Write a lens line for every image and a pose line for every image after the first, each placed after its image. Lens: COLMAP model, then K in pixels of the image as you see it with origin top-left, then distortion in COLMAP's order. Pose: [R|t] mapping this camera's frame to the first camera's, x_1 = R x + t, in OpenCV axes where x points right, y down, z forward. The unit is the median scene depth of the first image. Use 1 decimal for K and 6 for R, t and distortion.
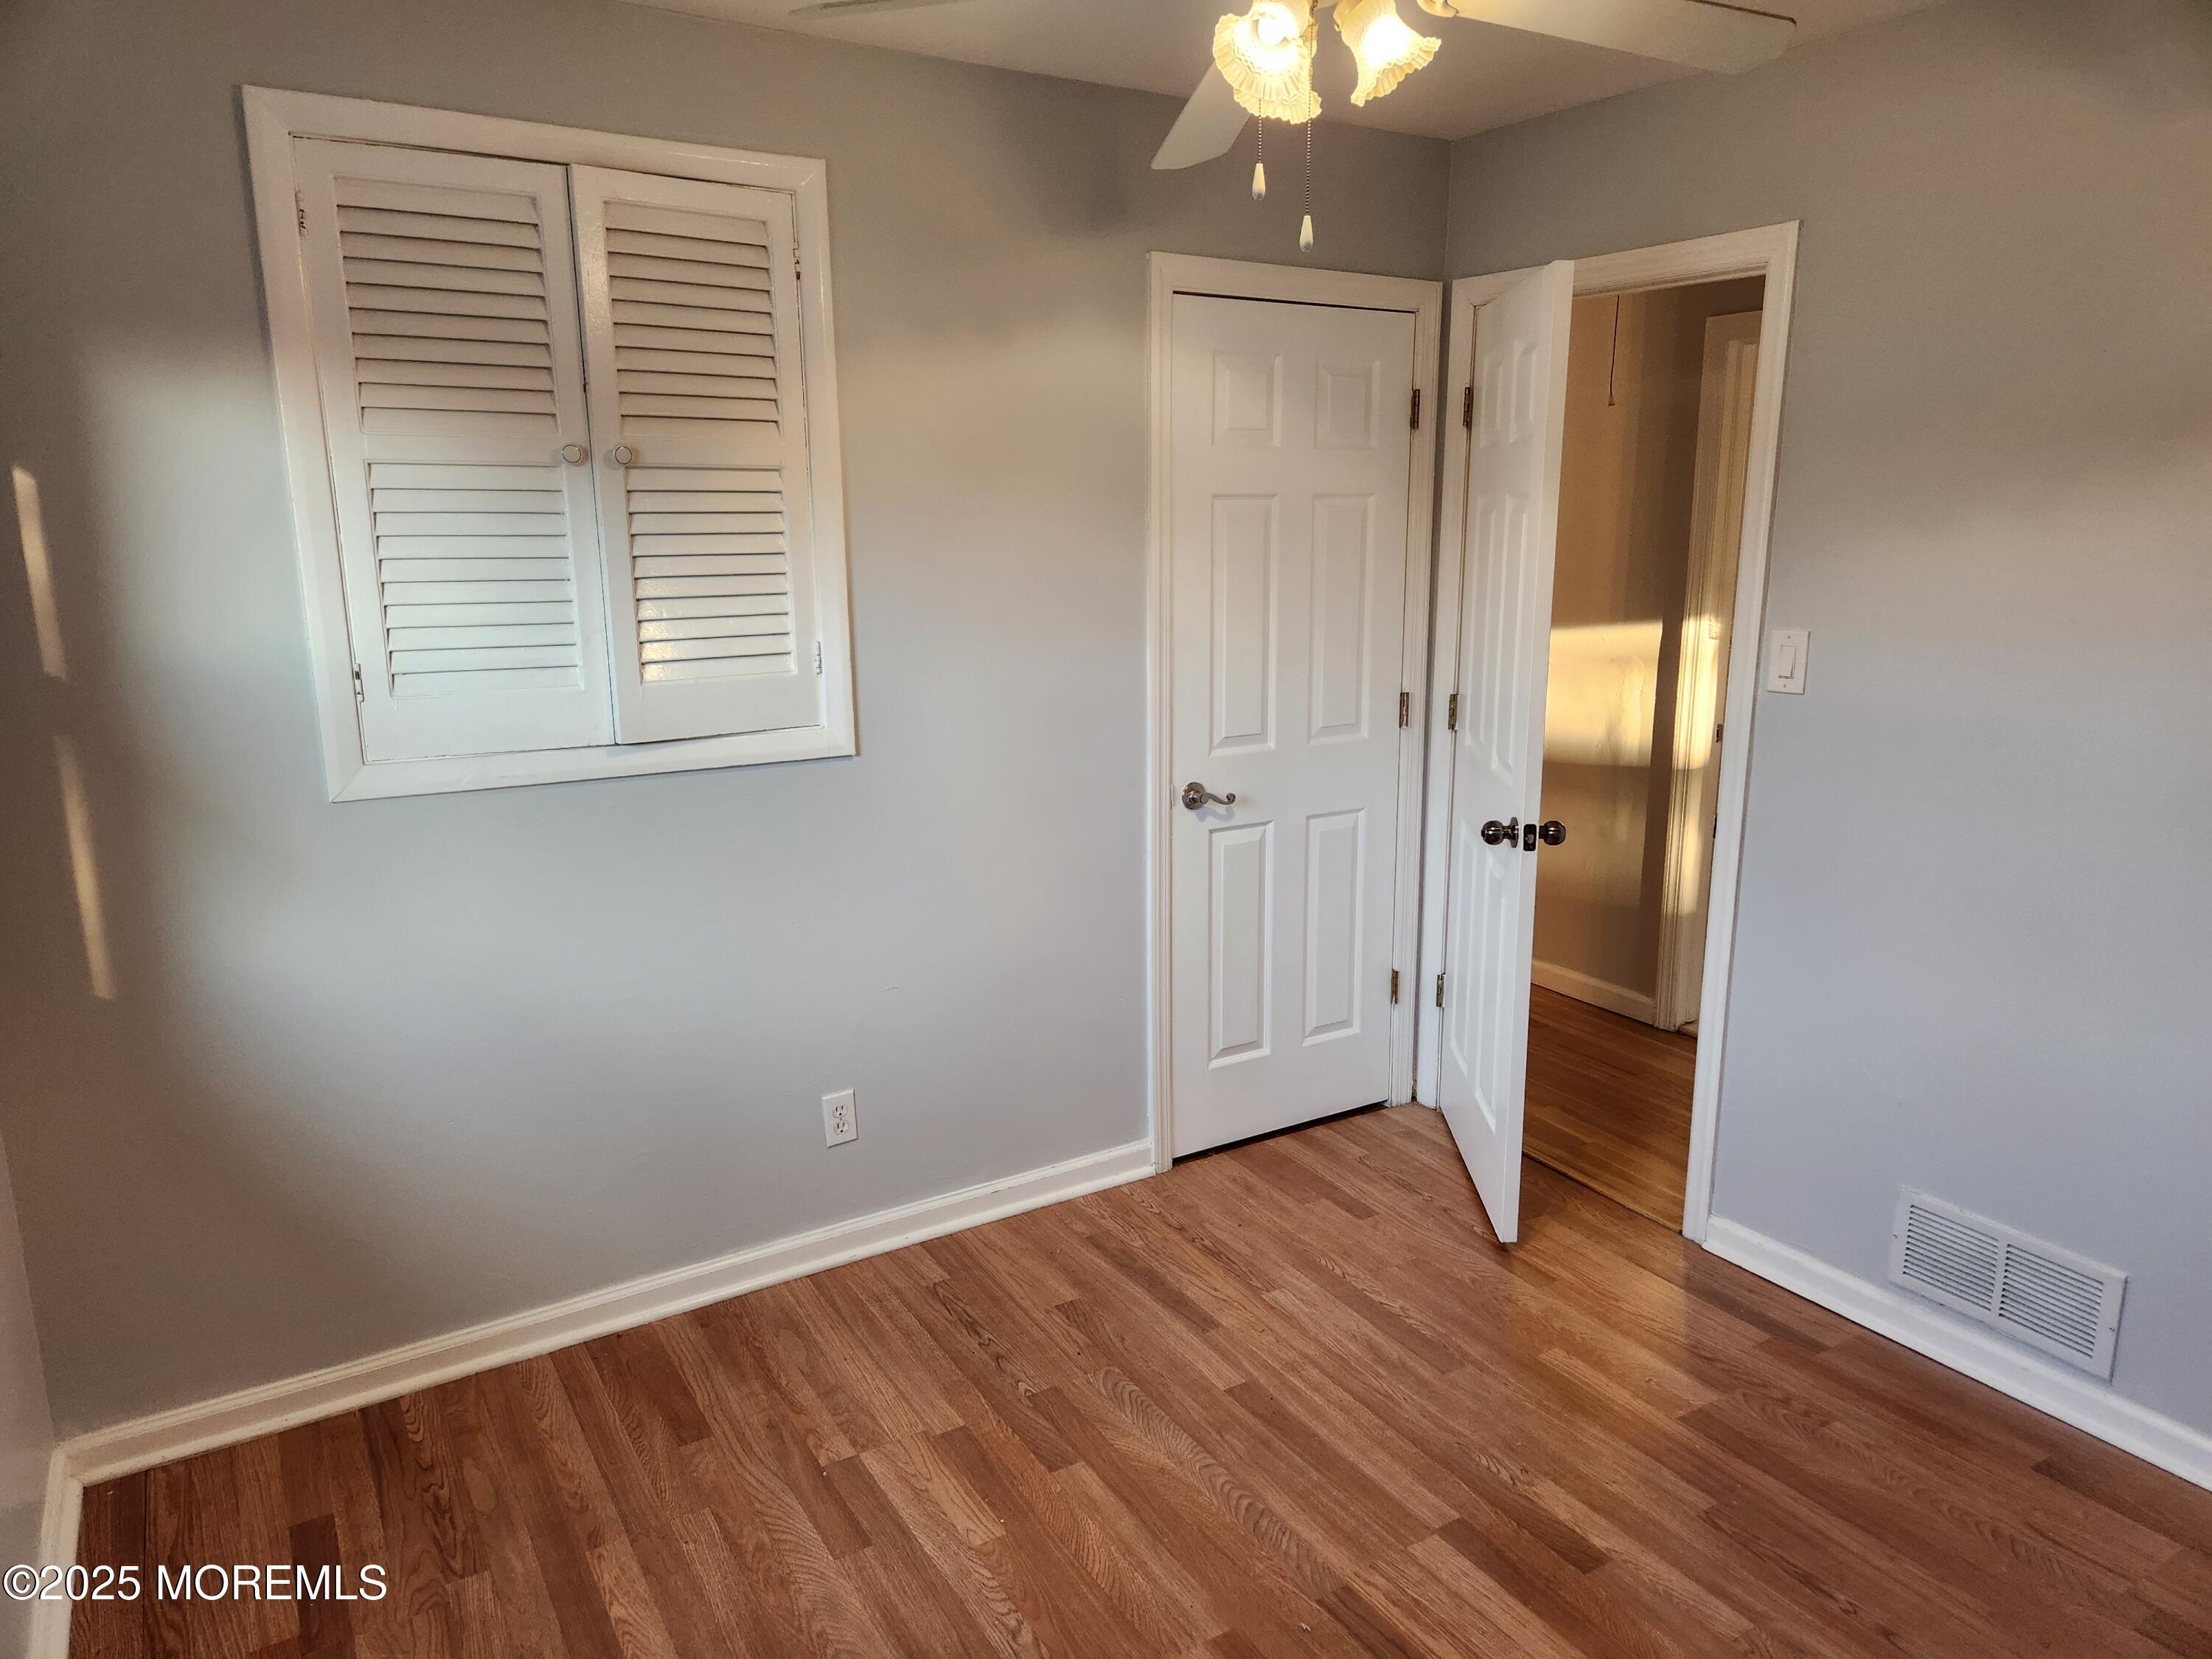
lens RADIAL K [[1477.7, 0, 1097.1], [0, 1477.7, 818.4], [0, 0, 1]] dist [0.082764, -0.065282]
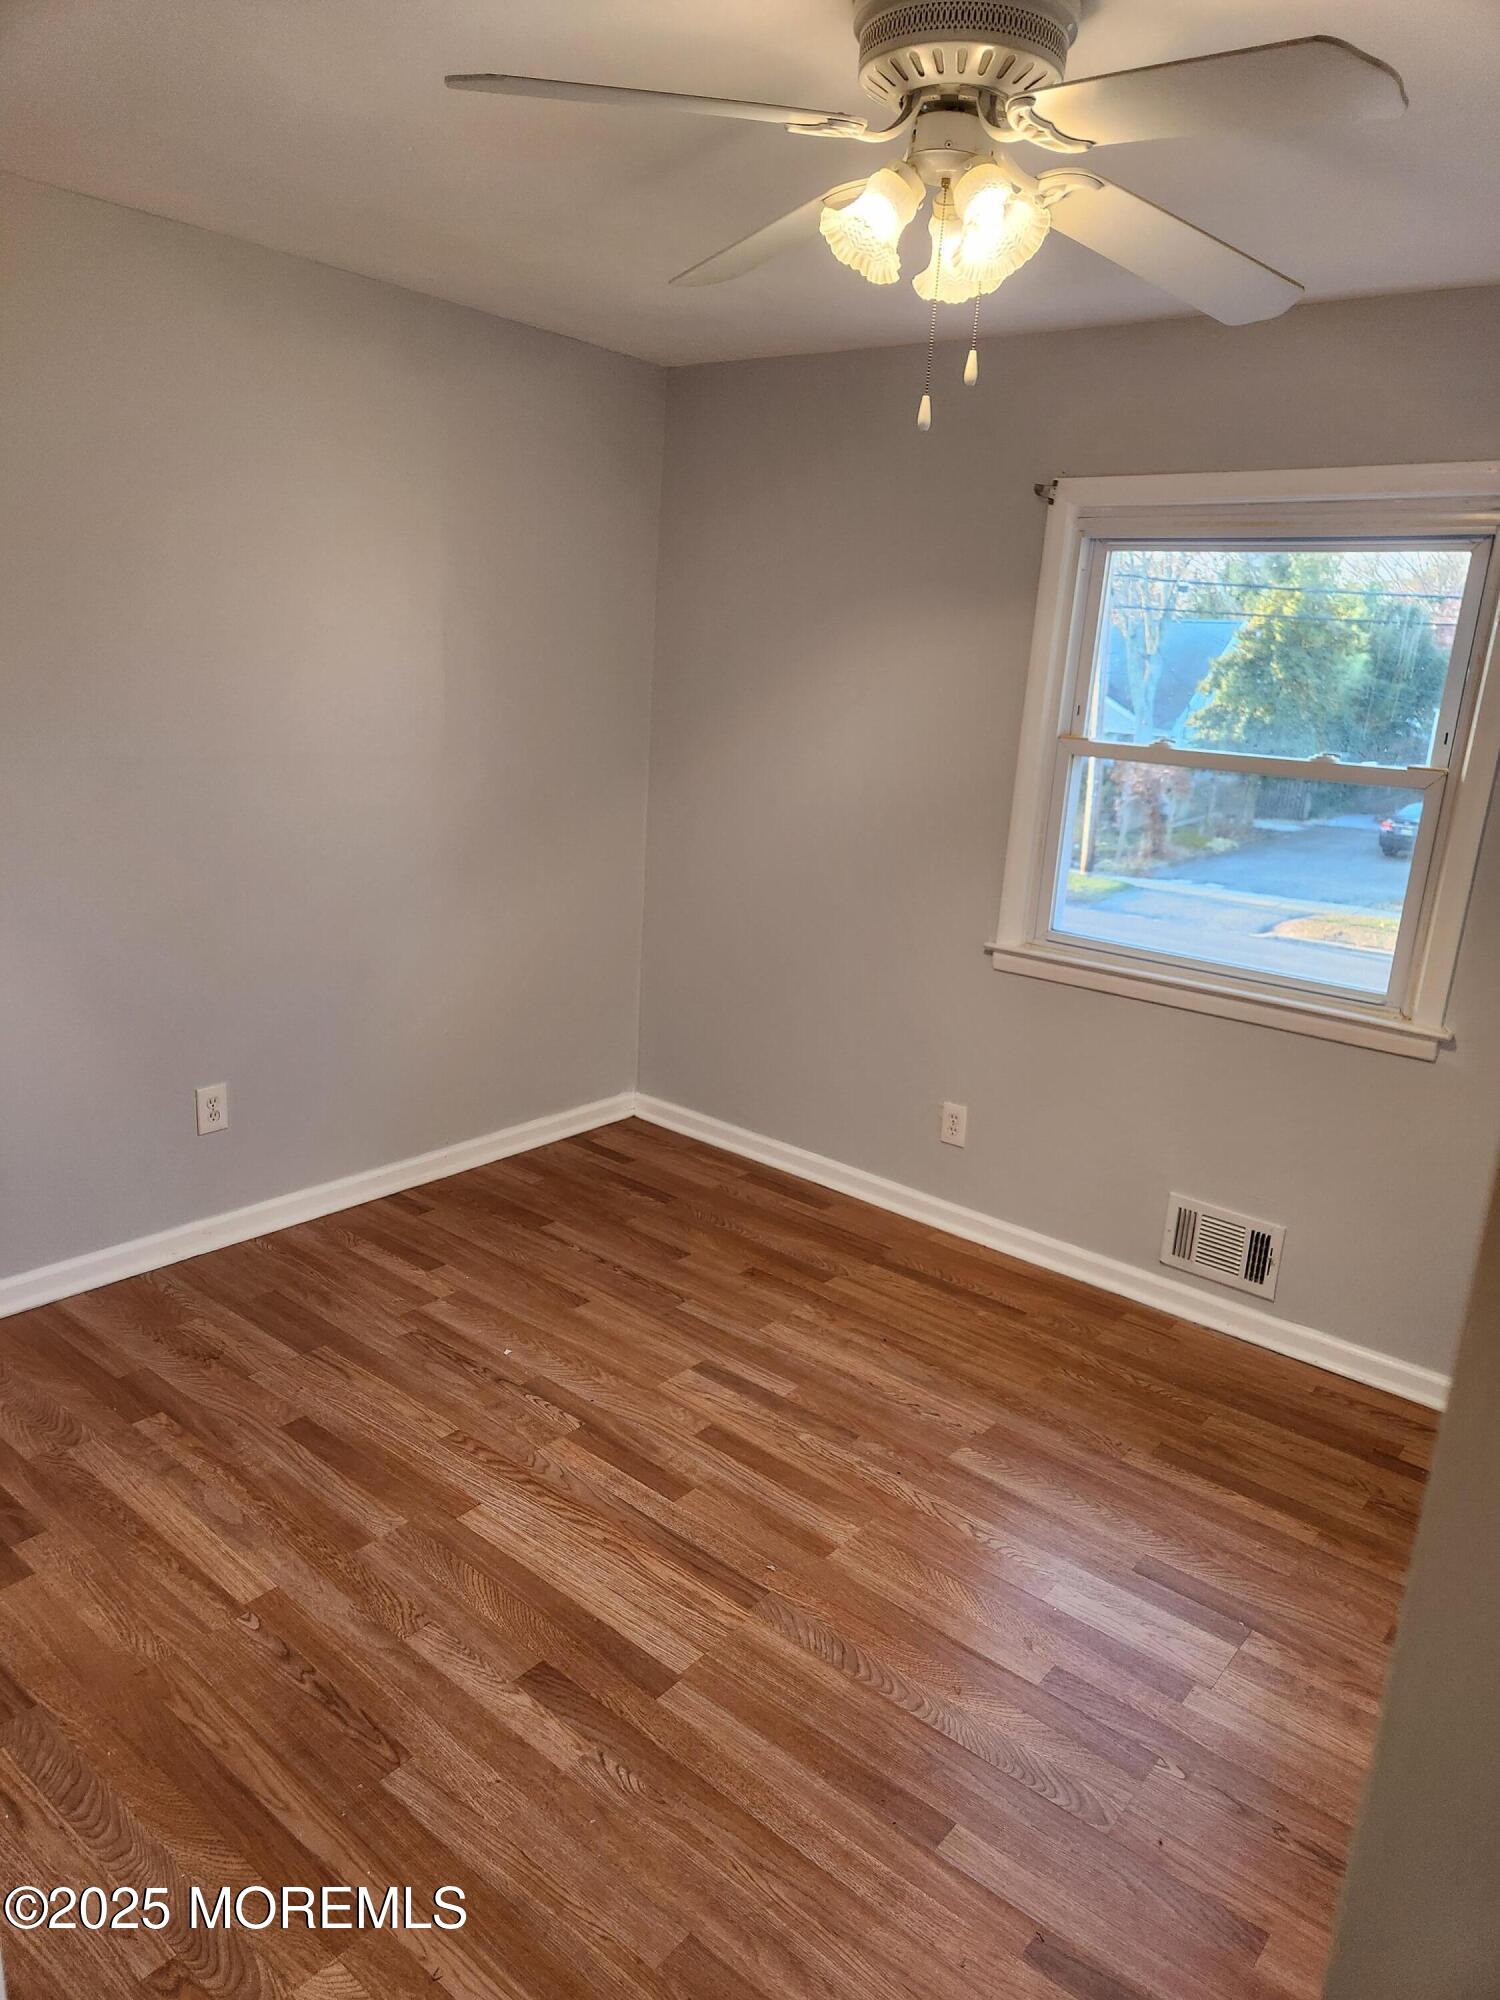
lens RADIAL K [[1336.1, 0, 745.0], [0, 1336.1, 1003.2], [0, 0, 1]] dist [0.082764, -0.065282]
pose [[-0.942789, 0.030011, -0.332037, 0.469654], [-0.125101, 0.891320, 0.435774, -0.338121], [0.309029, 0.452381, -0.836572, 1.557662]]
